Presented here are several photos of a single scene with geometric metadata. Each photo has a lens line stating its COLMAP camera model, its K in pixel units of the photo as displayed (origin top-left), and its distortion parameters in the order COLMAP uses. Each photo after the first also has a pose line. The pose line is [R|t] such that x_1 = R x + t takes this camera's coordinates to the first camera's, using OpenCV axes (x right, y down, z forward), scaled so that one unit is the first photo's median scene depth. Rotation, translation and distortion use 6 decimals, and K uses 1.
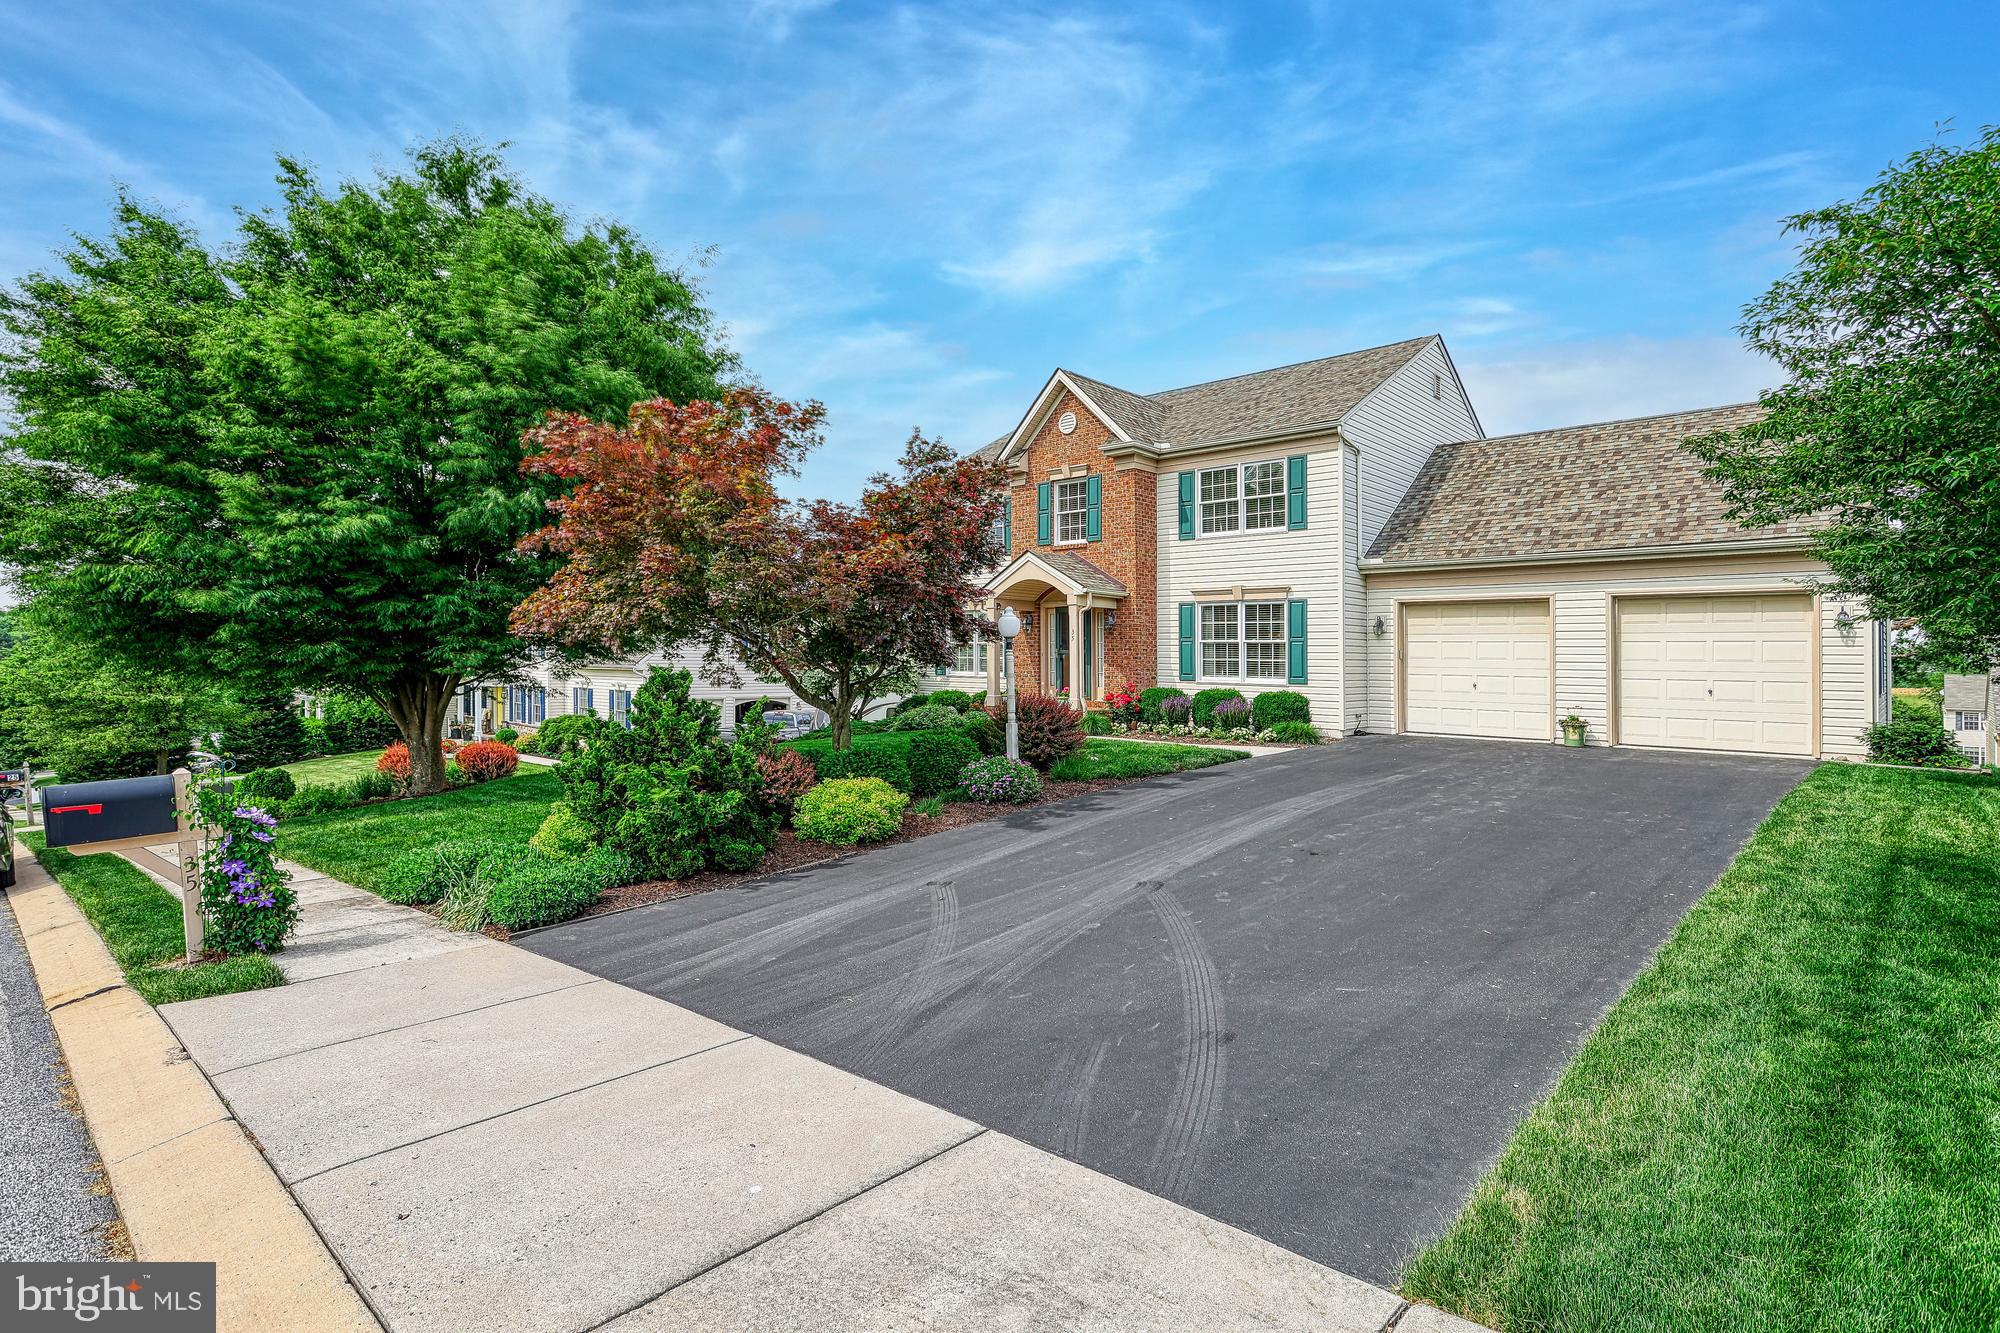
lens RADIAL K [[998.8, 0, 970.7], [0, 998.8, 664.6], [0, 0, 1]] dist [0.002385, 0.007477]
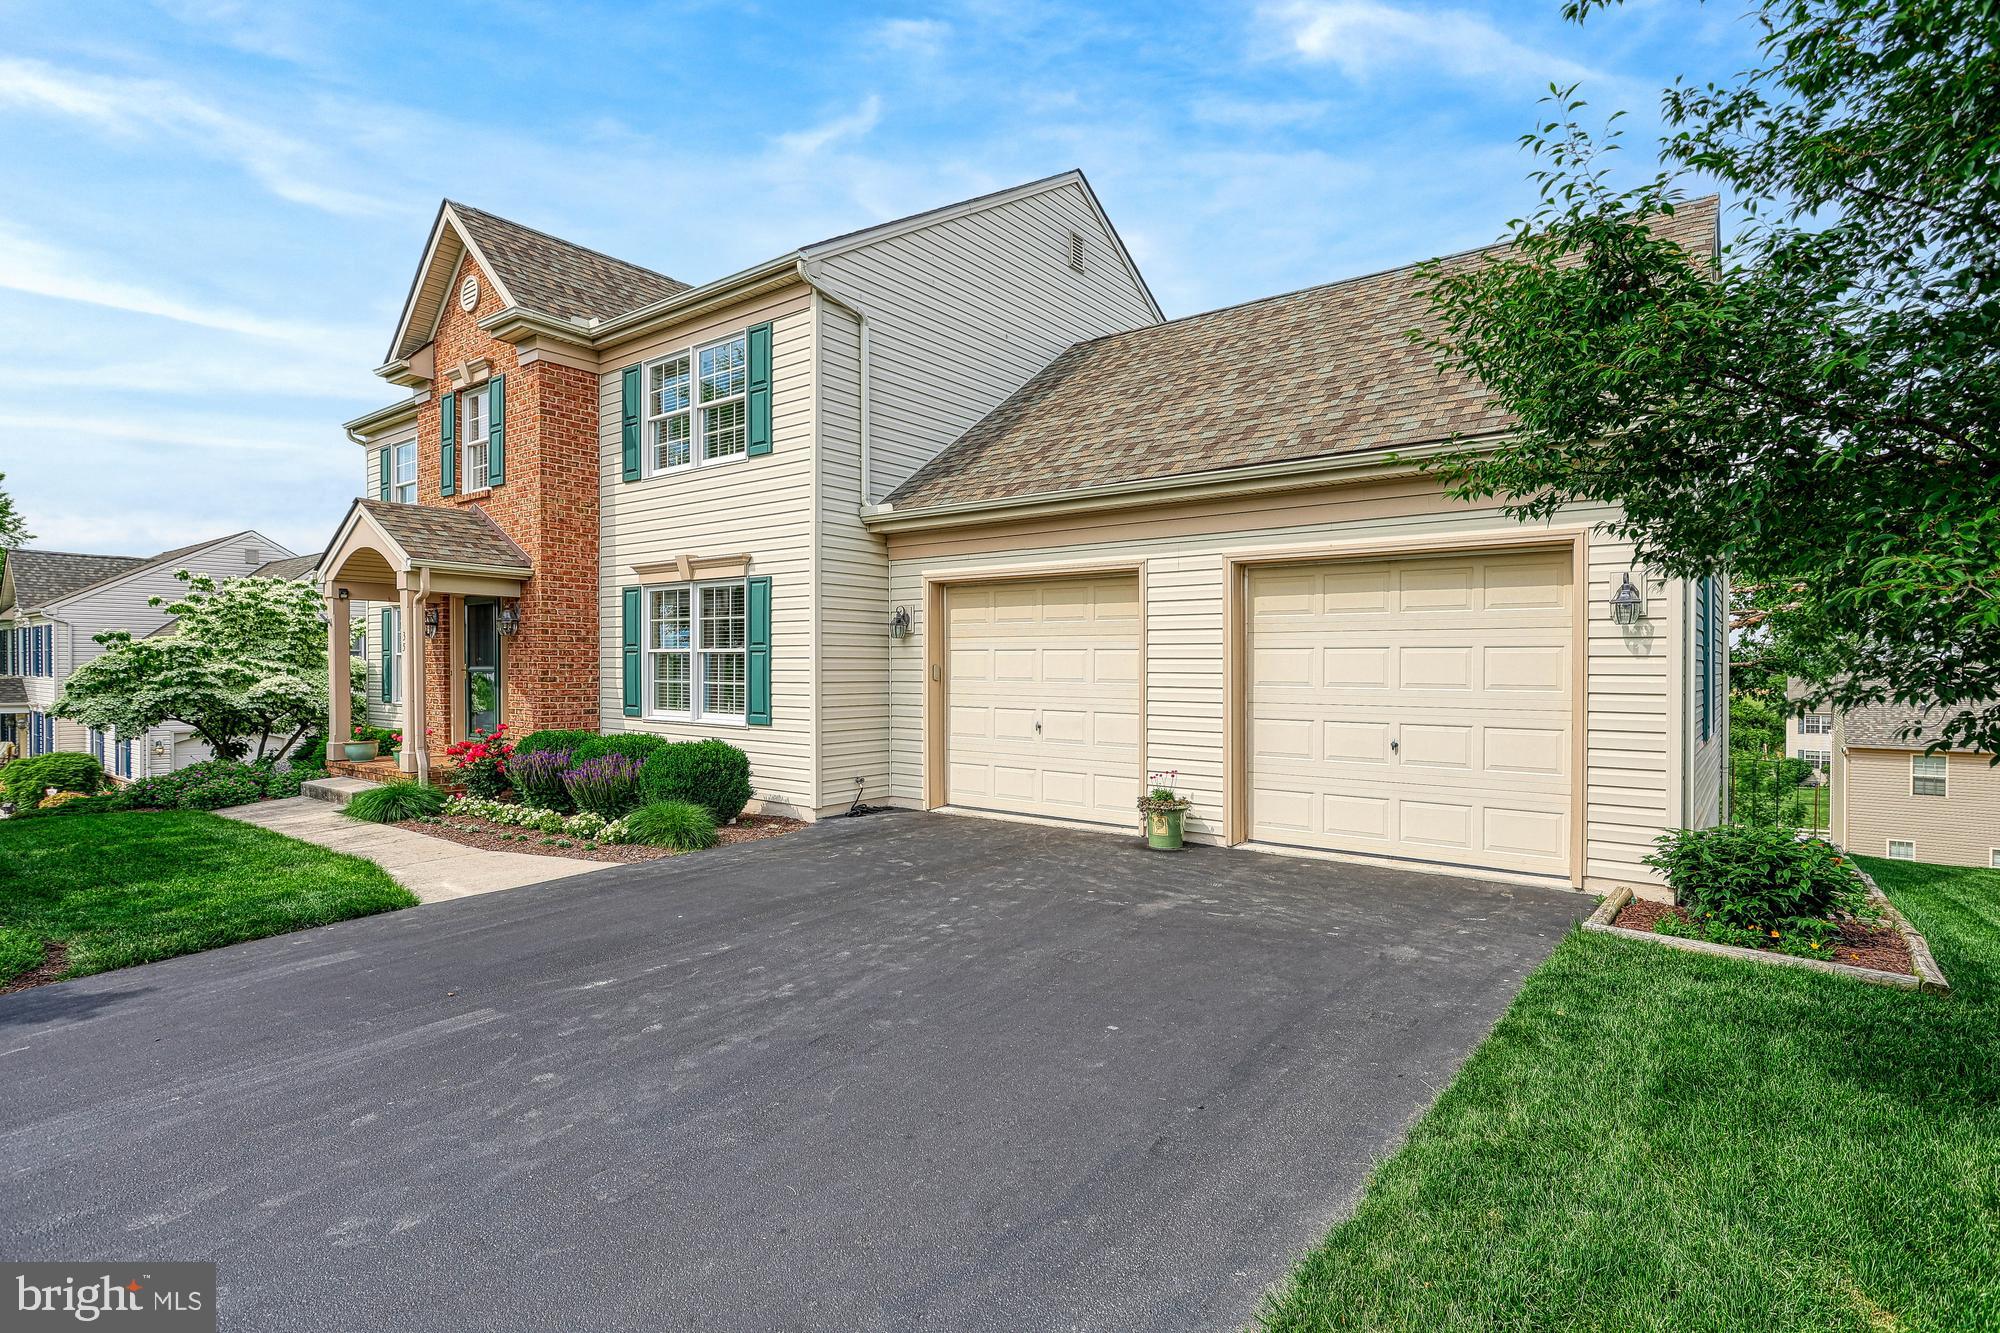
lens RADIAL K [[998.8, 0, 946.2], [0, 998.8, 691.3], [0, 0, 1]] dist [0.002385, 0.007477]
pose [[0.997408, -0.009178, 0.071371, 0.389257], [0.007714, 0.999755, 0.020765, -0.010879], [-0.071544, -0.020161, 0.997234, 0.417107]]
